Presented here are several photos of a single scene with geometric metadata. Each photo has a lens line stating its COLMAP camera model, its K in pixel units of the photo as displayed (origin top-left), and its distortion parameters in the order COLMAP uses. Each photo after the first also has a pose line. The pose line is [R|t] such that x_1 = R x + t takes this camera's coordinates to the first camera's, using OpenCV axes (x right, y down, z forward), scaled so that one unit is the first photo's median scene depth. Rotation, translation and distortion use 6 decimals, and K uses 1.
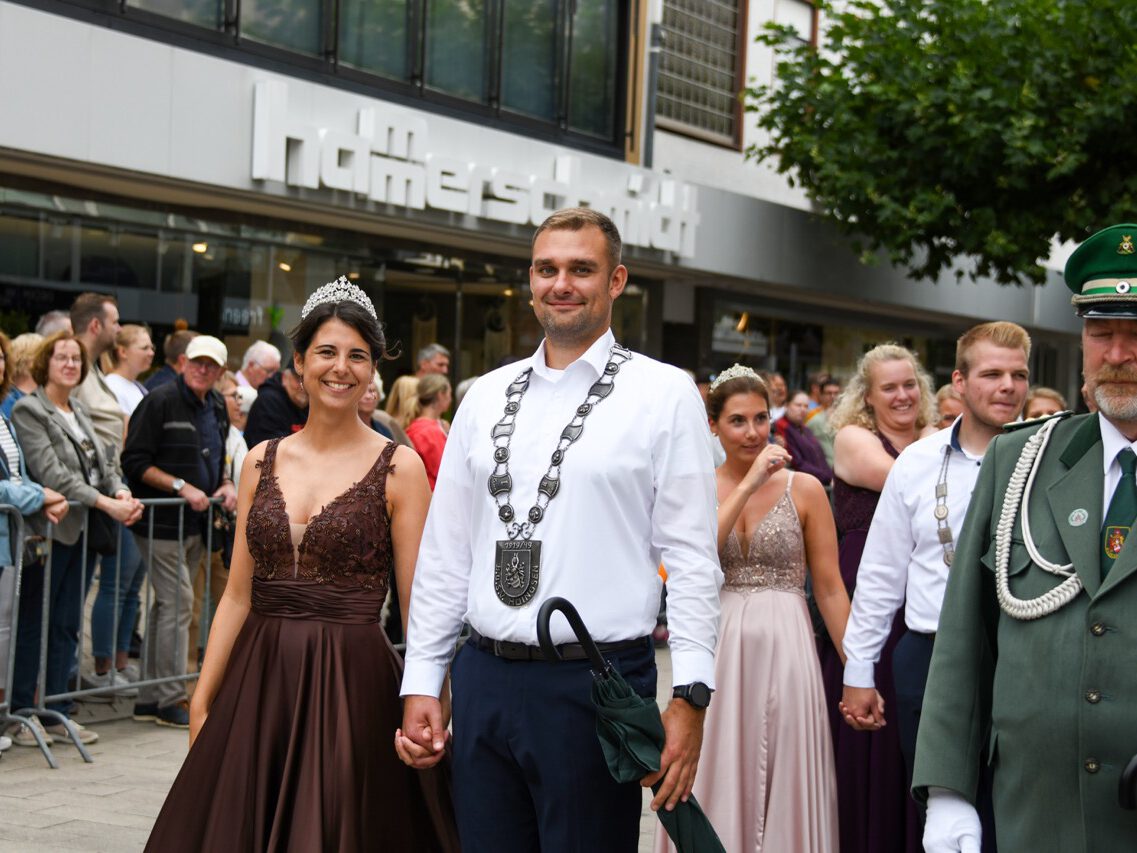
lens RADIAL K [[2429.8, 0, 537.2], [0, 2429.8, 375.9], [0, 0, 1]] dist [0.369177, 0.062973]
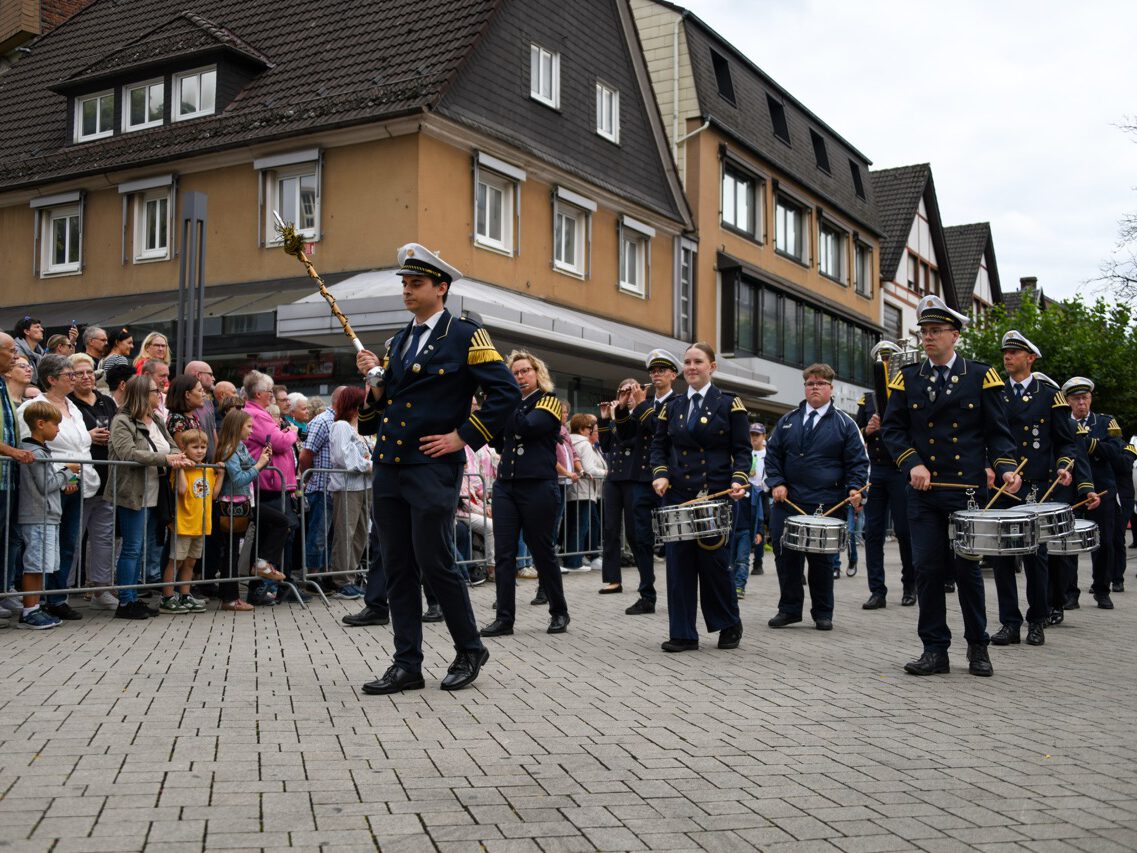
lens RADIAL K [[1178.3, 0, 569.1], [0, 1178.3, 429.6], [0, 0, 1]] dist [-0.061456, 0.096243]
pose [[0.997321, -0.027964, -0.067595, -0.274007], [0.025045, 0.998733, -0.043642, 0.010246], [0.068730, 0.041832, 0.996758, -0.515803]]
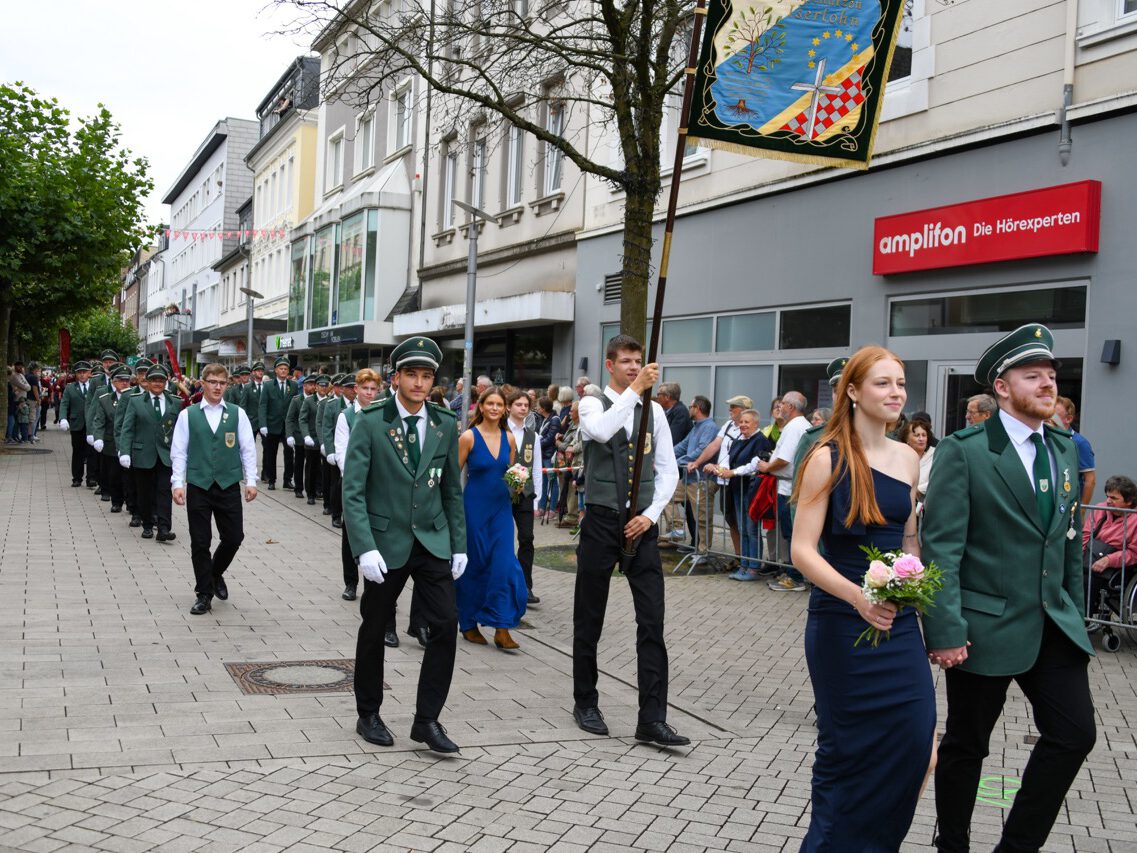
lens RADIAL K [[1192.7, 0, 568.6], [0, 1192.7, 427.7], [0, 0, 1]] dist [-0.068720, 0.030498]
pose [[0.623691, -0.029593, 0.781111, -0.199720], [-0.030251, 0.997621, 0.061949, -0.010700], [-0.781086, -0.062266, 0.621312, 0.096898]]
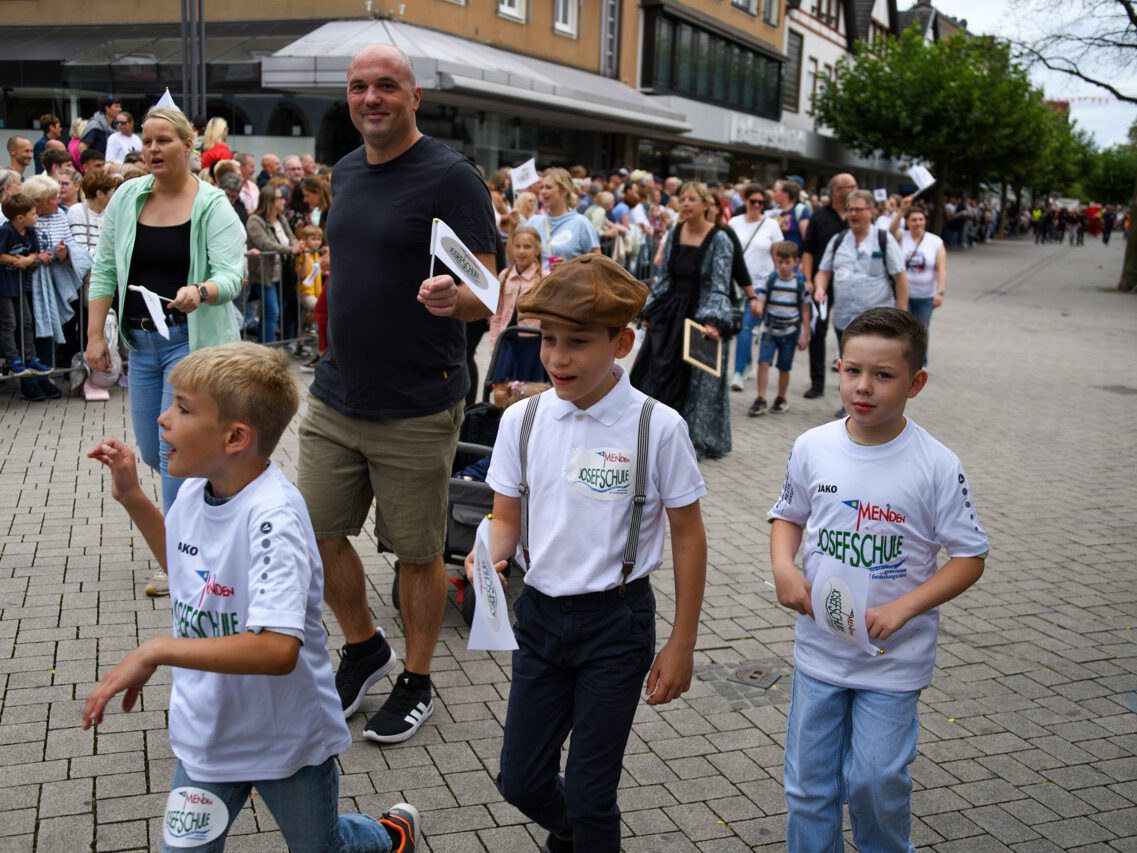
lens RADIAL K [[1178.3, 0, 569.1], [0, 1178.3, 429.6], [0, 0, 1]] dist [-0.061456, 0.096243]
pose [[0.999494, -0.005886, 0.031273, -0.317765], [-0.000994, 0.976491, 0.215556, -0.026300], [-0.031807, -0.215478, 0.975990, -0.642264]]
